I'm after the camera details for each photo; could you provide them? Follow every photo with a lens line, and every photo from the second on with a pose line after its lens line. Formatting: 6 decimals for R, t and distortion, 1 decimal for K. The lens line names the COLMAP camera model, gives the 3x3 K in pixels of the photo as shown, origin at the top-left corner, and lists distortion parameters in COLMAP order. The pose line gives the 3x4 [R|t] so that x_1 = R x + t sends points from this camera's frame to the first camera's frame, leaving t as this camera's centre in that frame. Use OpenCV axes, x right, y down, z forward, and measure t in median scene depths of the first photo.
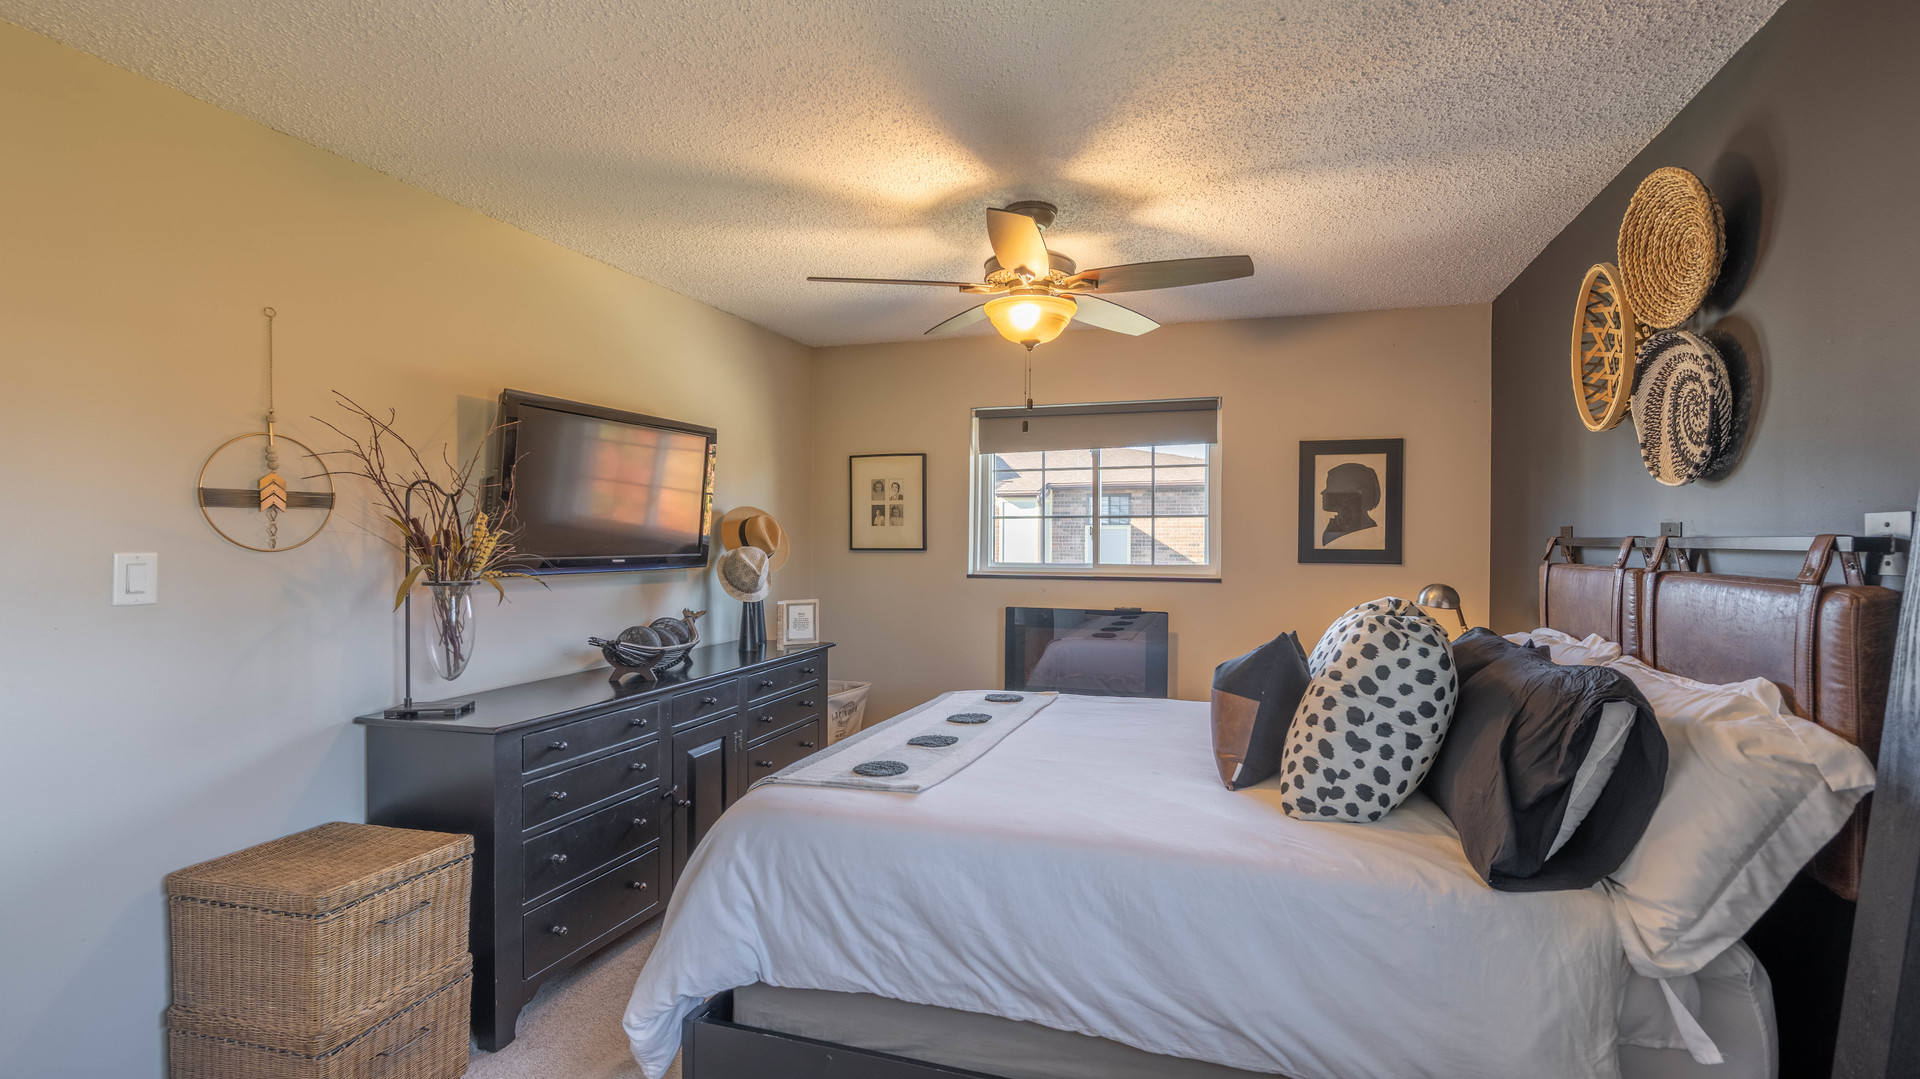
lens RADIAL K [[859.8, 0, 970.8], [0, 859.8, 540.1], [0, 0, 1]] dist [-0.001087, -0.000219]
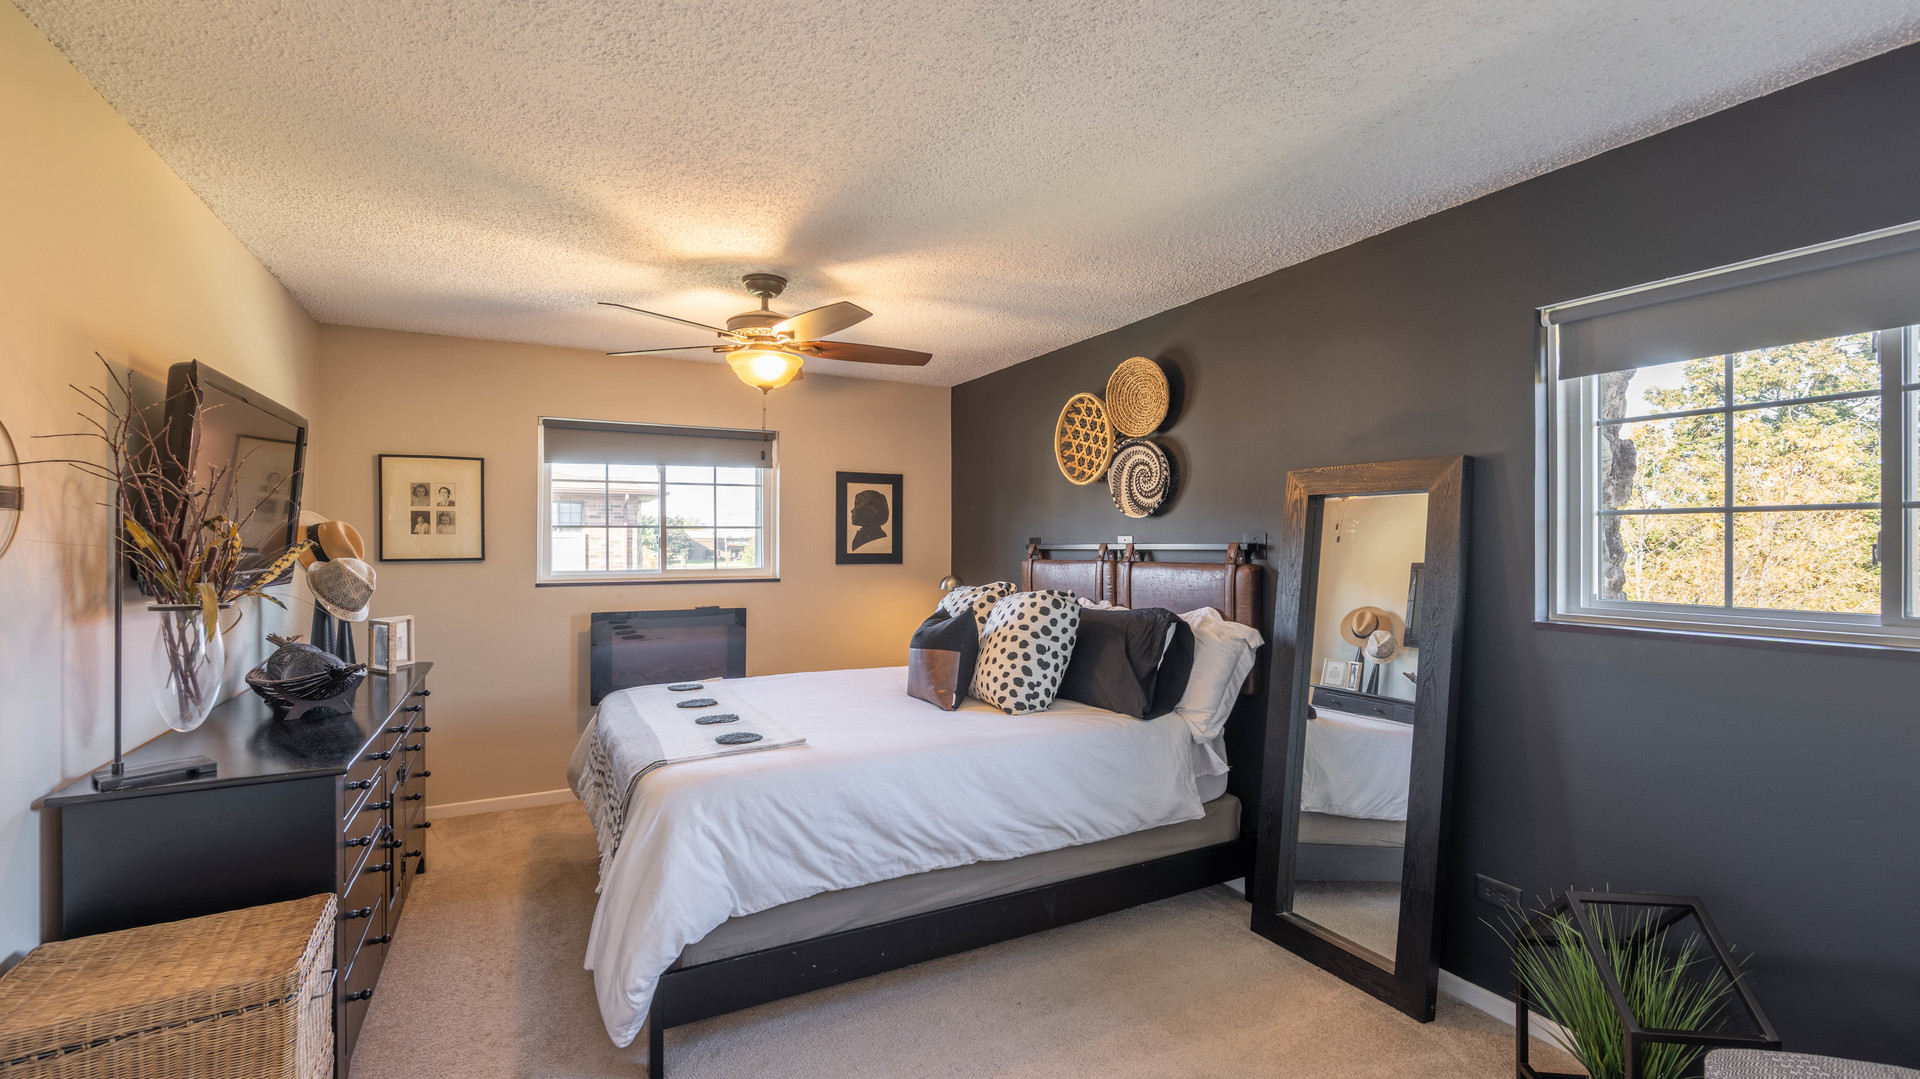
lens RADIAL K [[821.0, 0, 957.0], [0, 821.0, 544.7], [0, 0, 1]] dist [-0.001884, -0.000220]
pose [[0.707087, -0.003929, 0.707116, -0.784677], [0.006297, 0.999980, -0.000740, -0.002829], [-0.707099, 0.004976, 0.707098, -0.033935]]
